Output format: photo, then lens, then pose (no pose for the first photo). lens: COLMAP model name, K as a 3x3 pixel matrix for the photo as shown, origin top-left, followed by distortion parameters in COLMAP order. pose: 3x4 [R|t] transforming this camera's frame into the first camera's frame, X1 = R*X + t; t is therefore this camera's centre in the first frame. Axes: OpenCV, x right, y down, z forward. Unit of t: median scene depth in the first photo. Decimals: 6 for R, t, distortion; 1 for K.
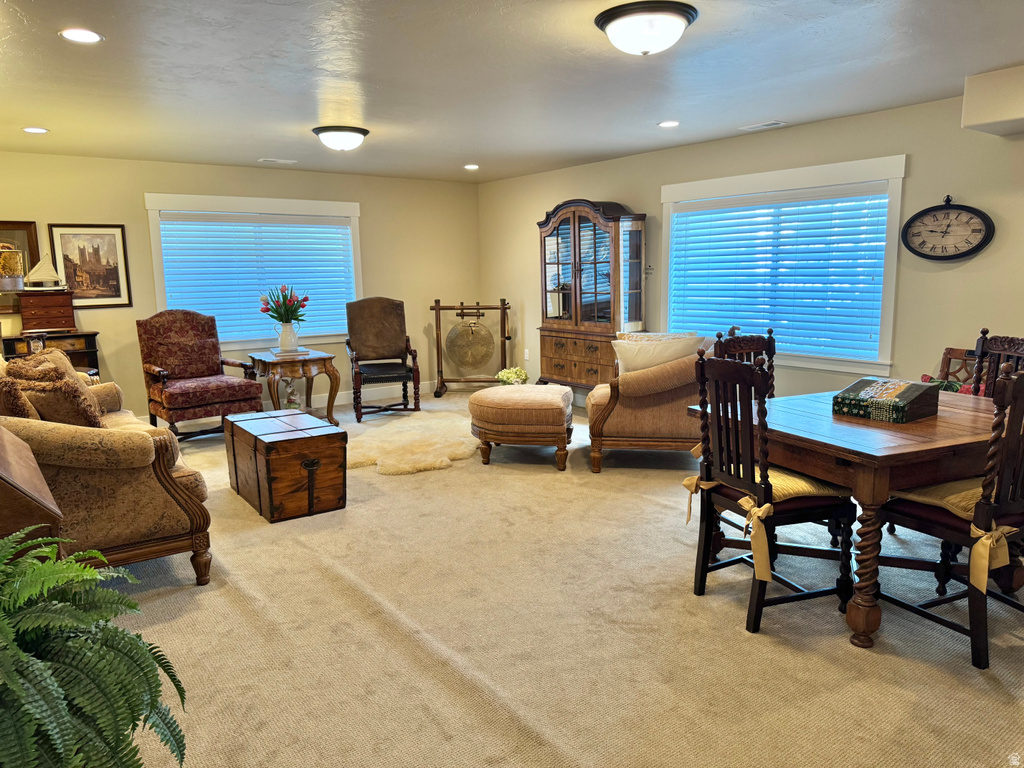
lens RADIAL K [[726.5, 0, 508.1], [0, 726.5, 386.8], [0, 0, 1]] dist [0.074541, -0.112554]
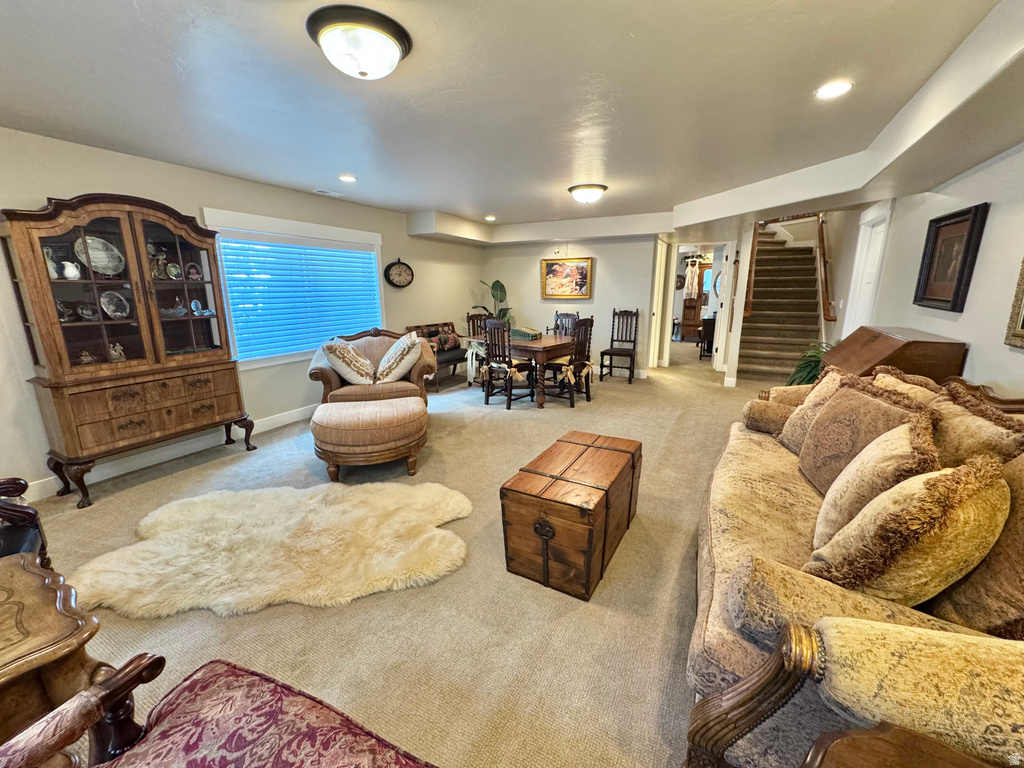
lens RADIAL K [[412.4, 0, 512.5], [0, 412.4, 381.5], [0, 0, 1]] dist [-0.001209, -0.000141]
pose [[-0.427695, -0.182996, 0.885206, -0.675408], [0.155193, 0.949886, 0.271350, -0.183479], [-0.890501, 0.253433, -0.377862, 1.209466]]
